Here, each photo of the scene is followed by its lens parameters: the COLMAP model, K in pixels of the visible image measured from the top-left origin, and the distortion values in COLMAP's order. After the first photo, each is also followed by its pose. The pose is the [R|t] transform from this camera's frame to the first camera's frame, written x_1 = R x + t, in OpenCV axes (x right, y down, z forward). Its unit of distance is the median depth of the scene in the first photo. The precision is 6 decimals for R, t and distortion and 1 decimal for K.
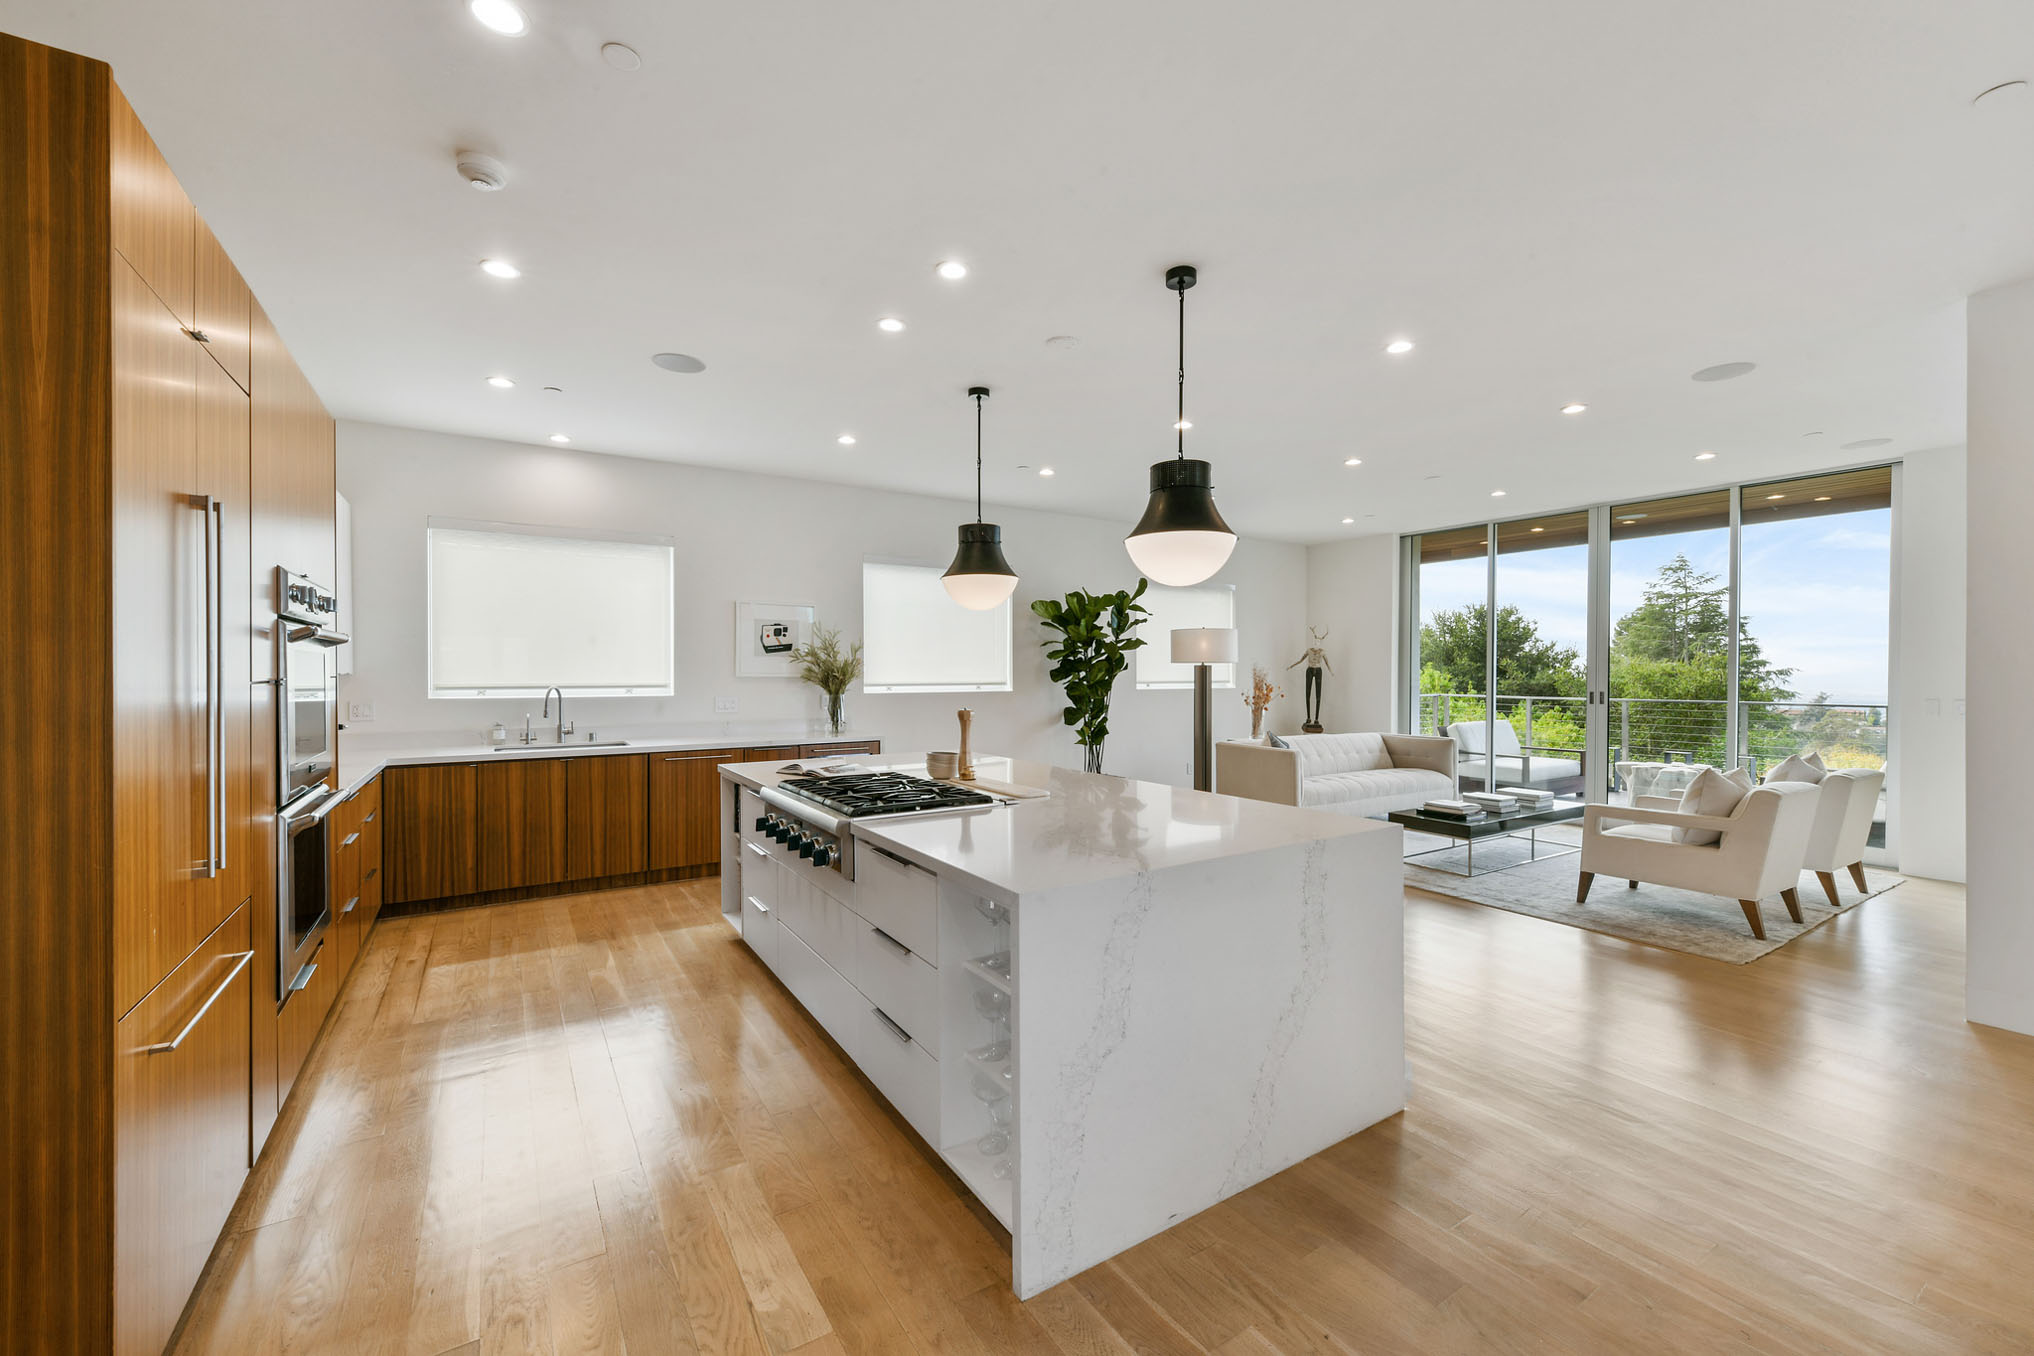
lens RADIAL K [[816.3, 0, 1023.8], [0, 816.3, 675.8], [0, 0, 1]] dist [-0.000723, 0.000057]
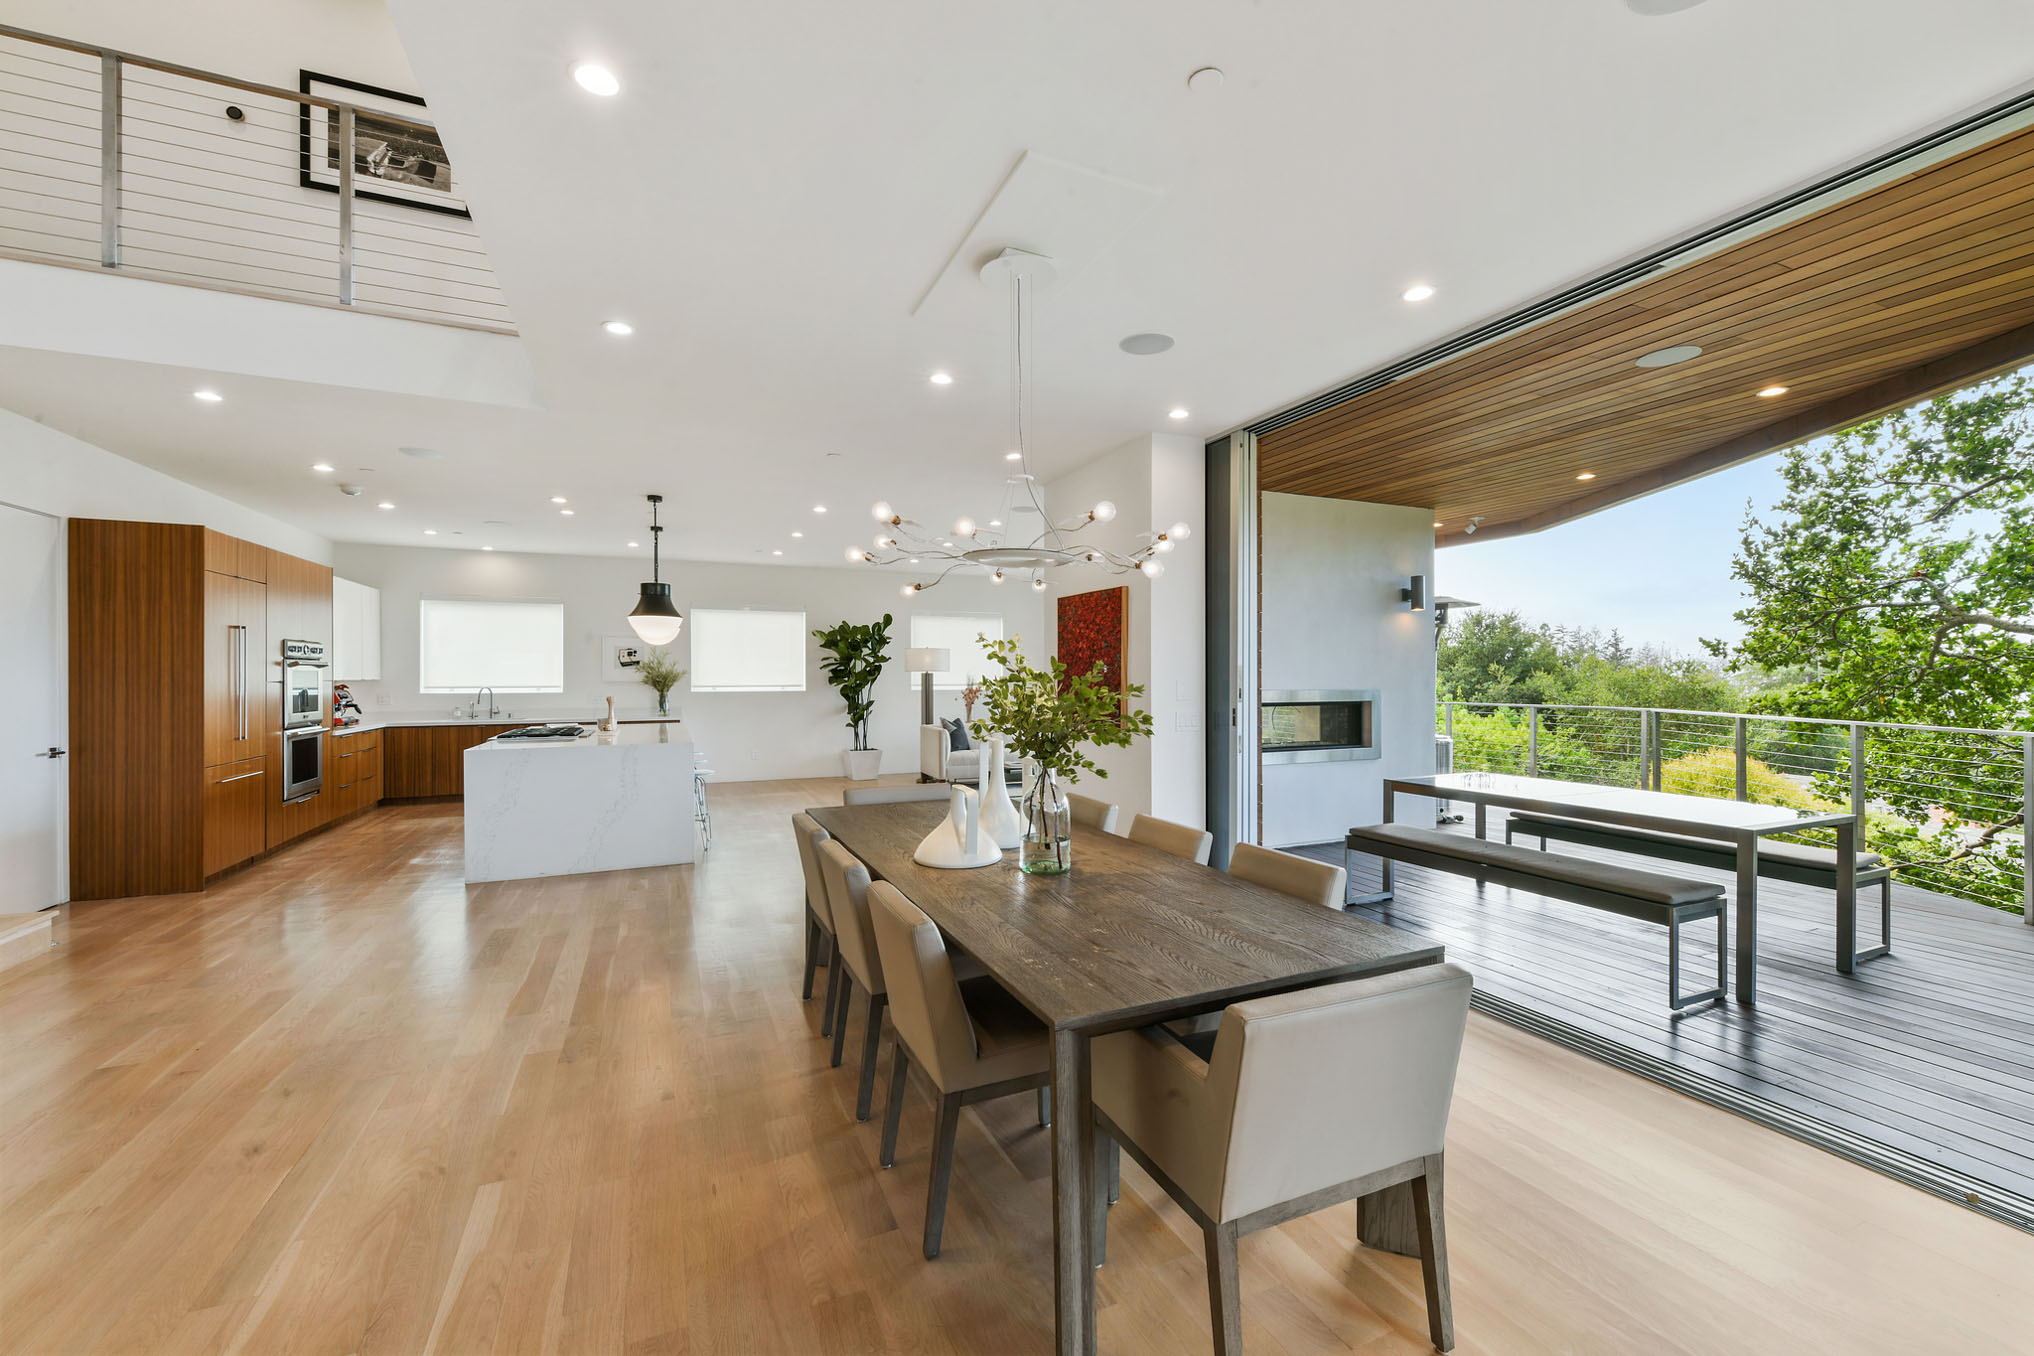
lens RADIAL K [[816.3, 0, 1012.5], [0, 816.3, 674.8], [0, 0, 1]] dist [-0.000723, 0.000057]
pose [[0.986015, -0.001800, -0.166644, 0.613665], [0.000206, 0.999954, -0.009585, 0.003745], [0.166654, 0.009417, 0.985970, -0.405223]]
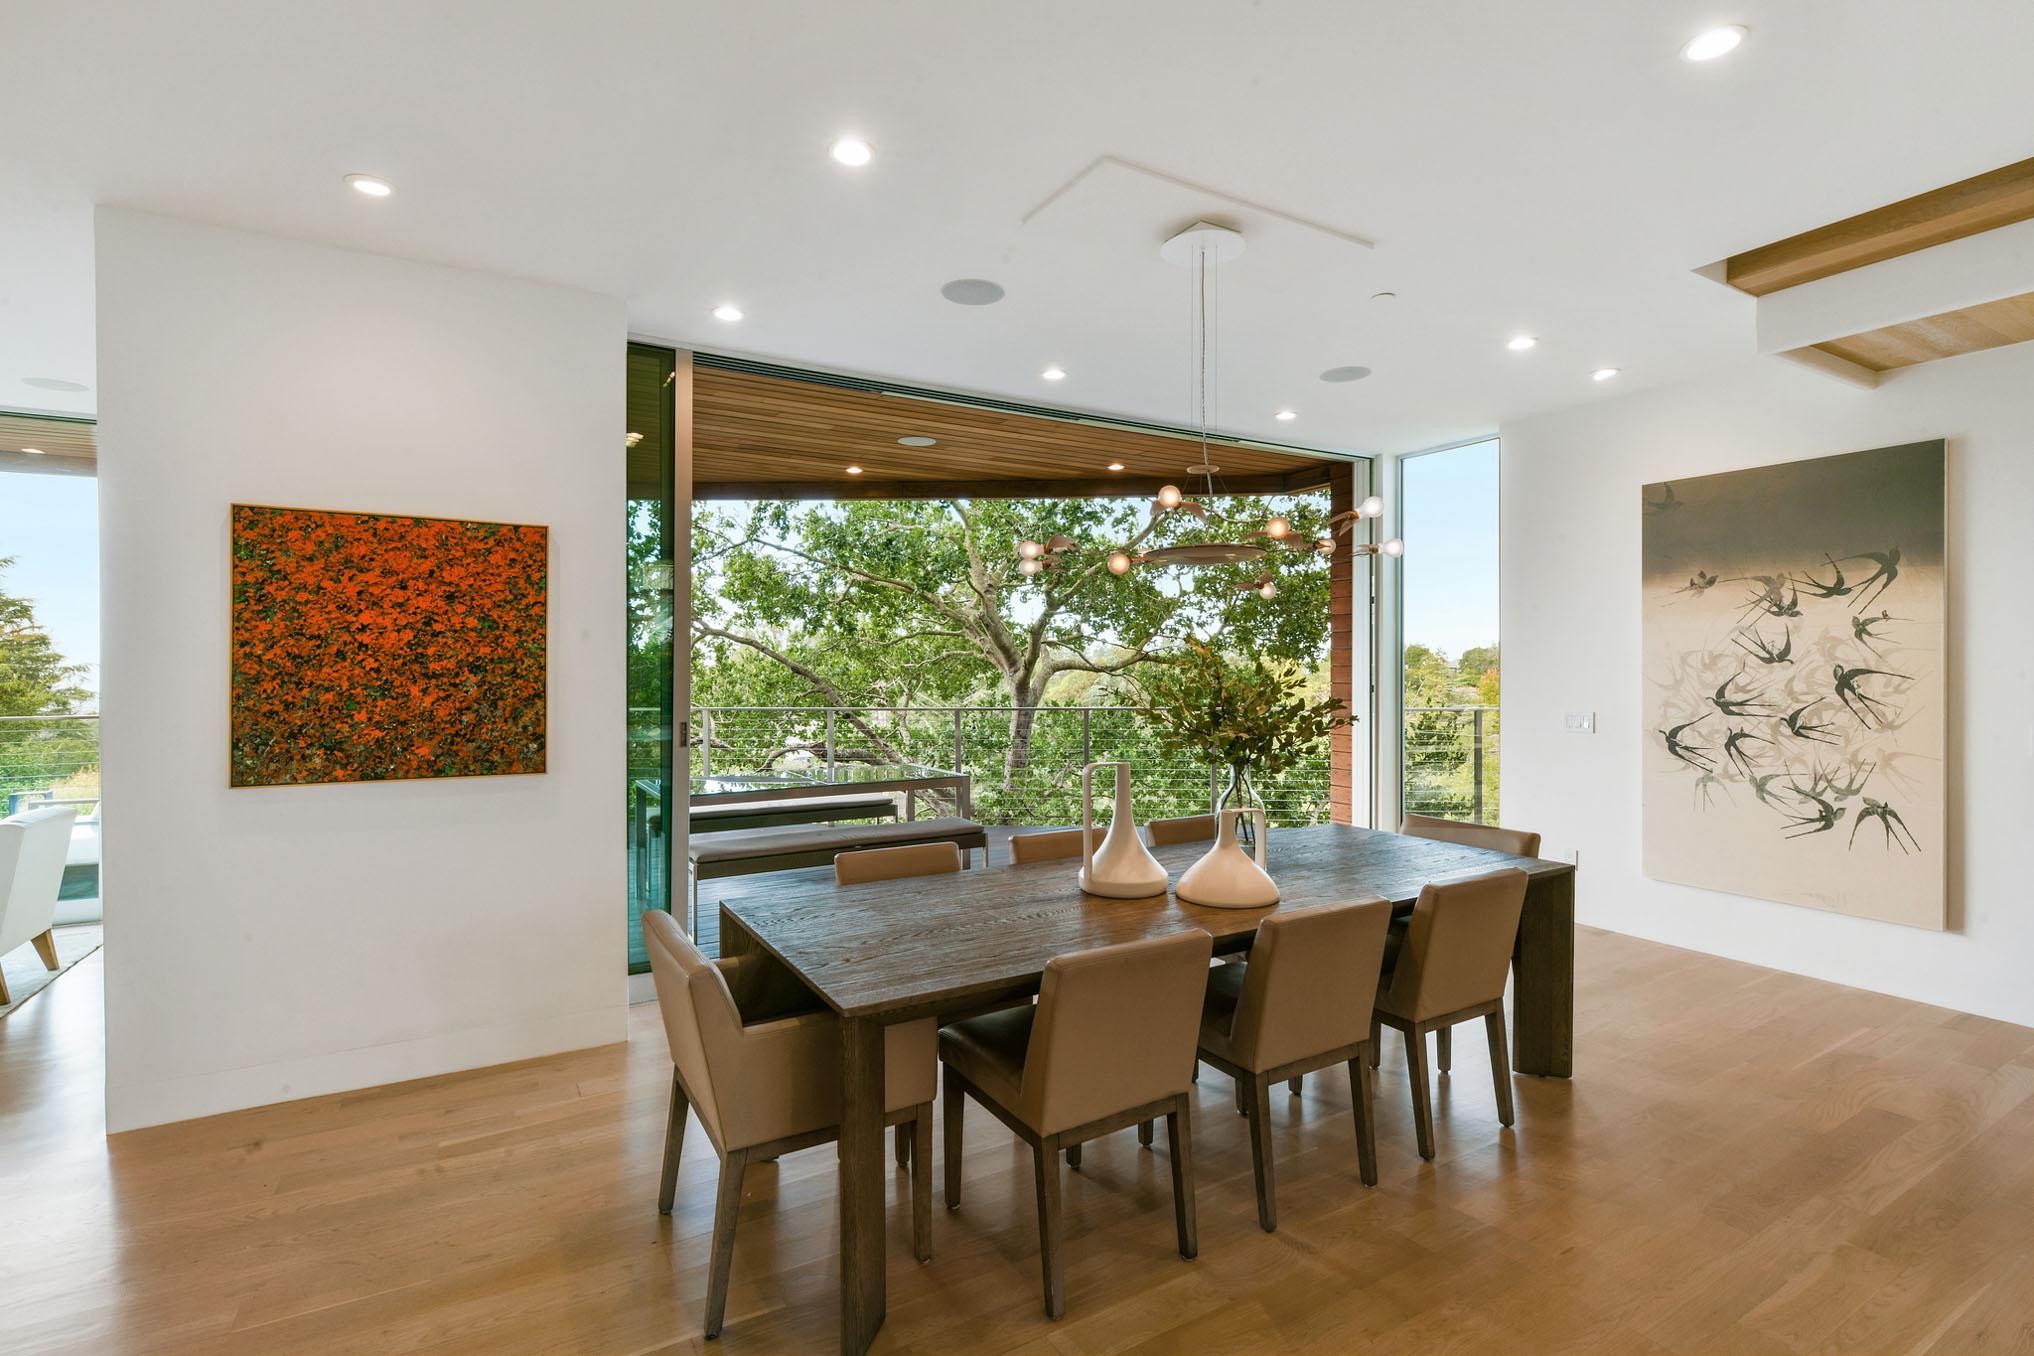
lens RADIAL K [[950.2, 0, 1011.1], [0, 950.2, 671.5], [0, 0, 1]] dist [0.005064, 0.000066]
pose [[0.048117, -0.007647, 0.998812, 0.127160], [0.008582, 0.999937, 0.007242, -0.007835], [-0.998805, 0.008224, 0.048180, 0.042275]]
